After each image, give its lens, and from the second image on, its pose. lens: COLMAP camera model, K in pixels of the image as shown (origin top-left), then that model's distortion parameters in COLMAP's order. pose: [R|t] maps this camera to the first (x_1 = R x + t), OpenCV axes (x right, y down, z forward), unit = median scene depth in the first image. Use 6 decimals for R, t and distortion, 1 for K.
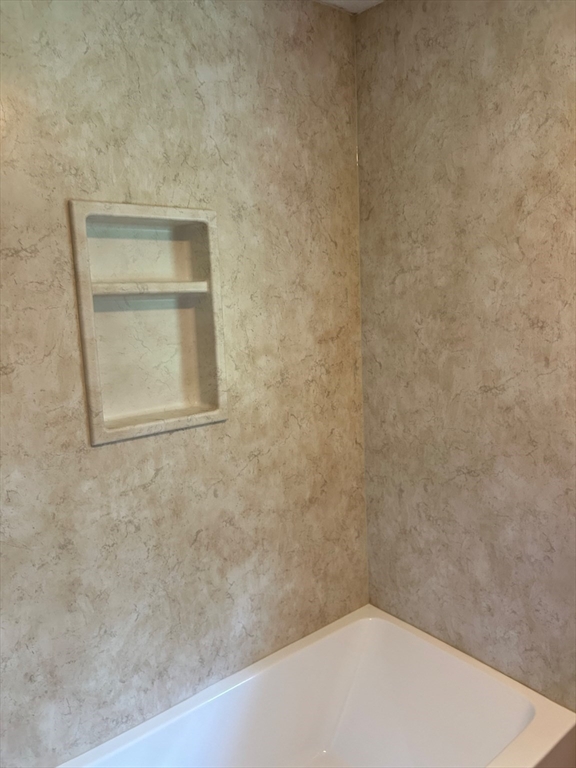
lens RADIAL K [[576.2, 0, 305.4], [0, 576.2, 375.9], [0, 0, 1]] dist [0.034950, -0.051371]
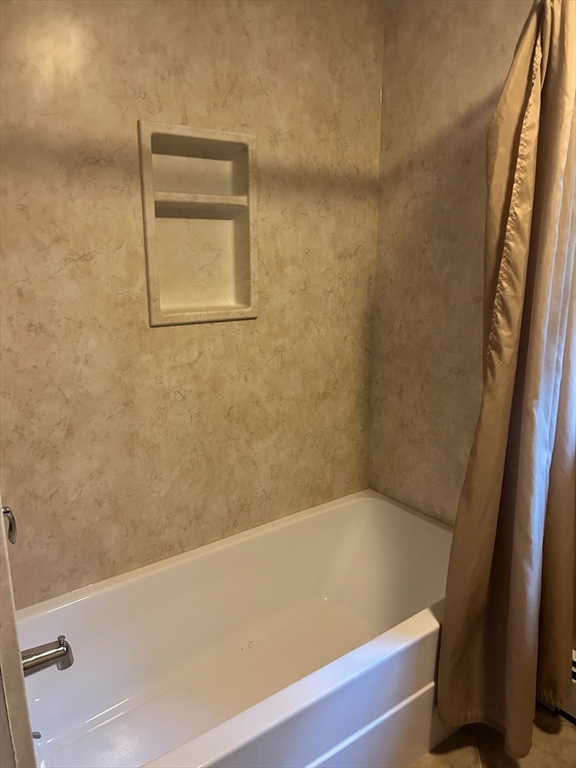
lens RADIAL K [[576.2, 0, 296.3], [0, 576.2, 380.2], [0, 0, 1]] dist [0.034950, -0.051371]
pose [[0.997555, 0.050614, -0.048183, 0.008703], [-0.046274, 0.995108, 0.087291, 0.100560], [0.052366, -0.084848, 0.995017, -0.201374]]
